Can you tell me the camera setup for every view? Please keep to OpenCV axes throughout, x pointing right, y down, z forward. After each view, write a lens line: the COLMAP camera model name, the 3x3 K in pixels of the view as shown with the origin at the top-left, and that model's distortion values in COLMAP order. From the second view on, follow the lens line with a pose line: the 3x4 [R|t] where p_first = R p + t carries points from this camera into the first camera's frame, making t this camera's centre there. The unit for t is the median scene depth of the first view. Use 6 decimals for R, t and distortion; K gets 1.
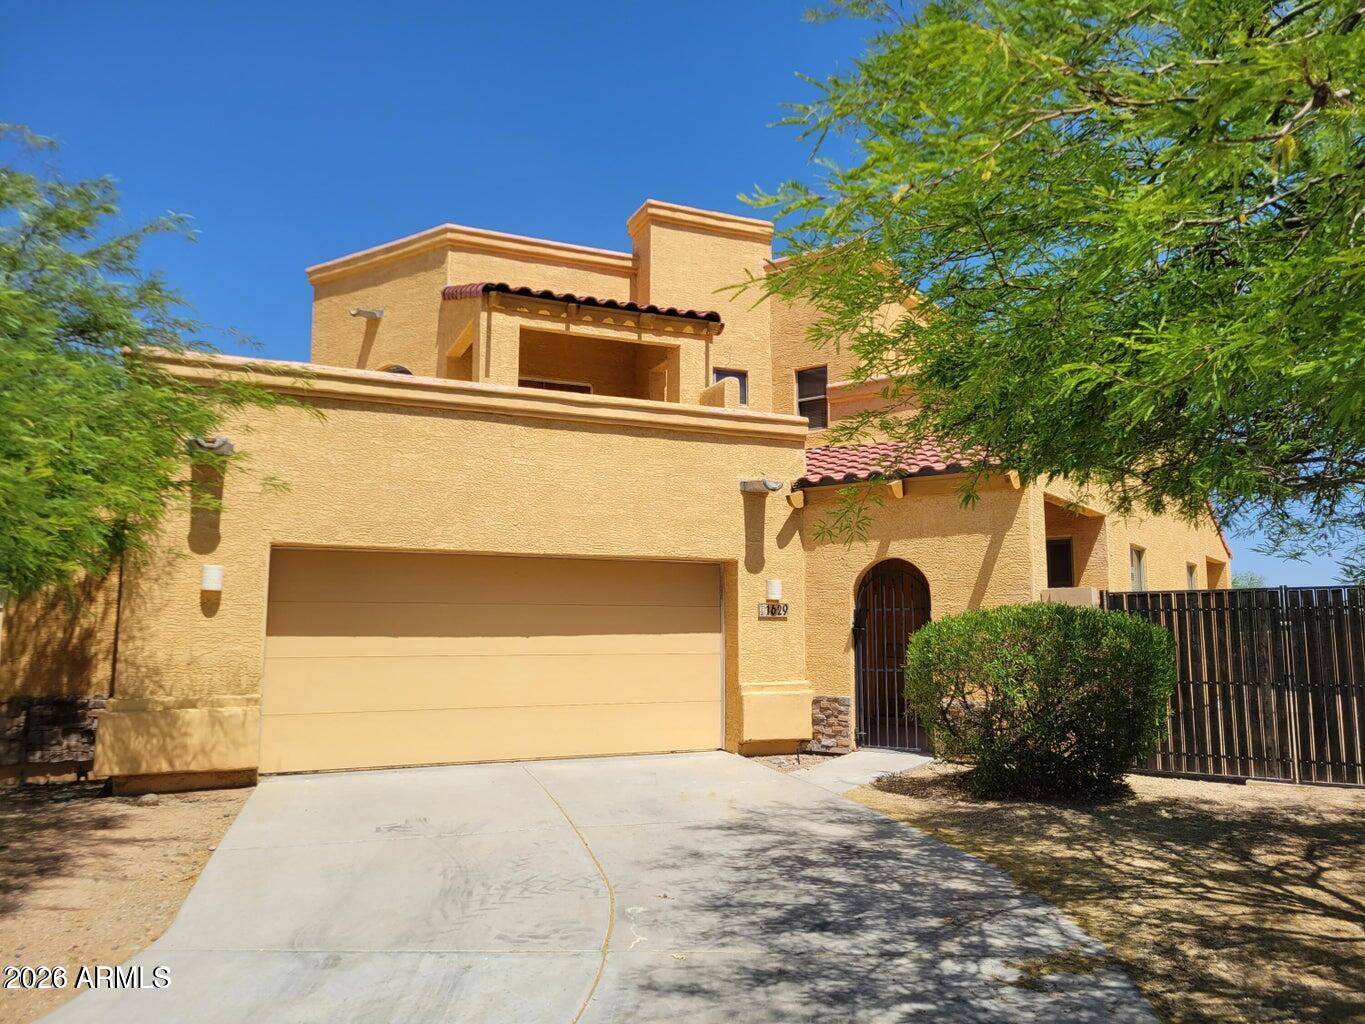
lens RADIAL K [[1038.8, 0, 682.5], [0, 1038.8, 512.0], [0, 0, 1]] dist [-0.003943, -0.000234]
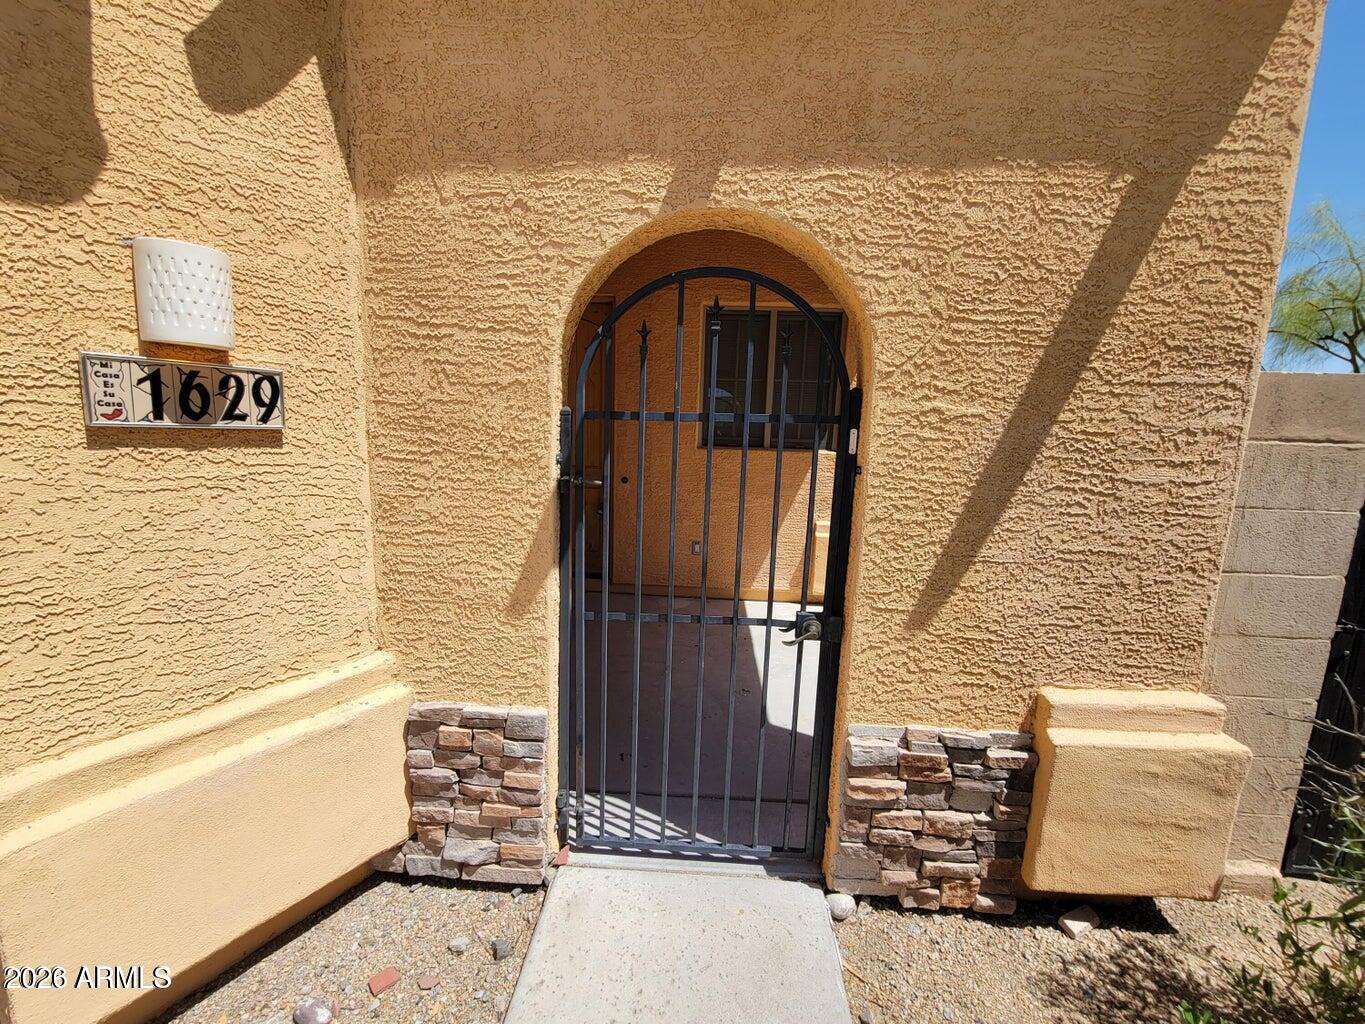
lens RADIAL K [[560.0, 0, 678.4], [0, 560.0, 520.5], [0, 0, 1]] dist [0.002755, -0.004743]
pose [[0.844939, -0.059754, 0.531514, 0.110671], [-0.093844, 0.961762, 0.257306, 0.080691], [-0.526566, -0.267287, 0.807023, 0.856217]]
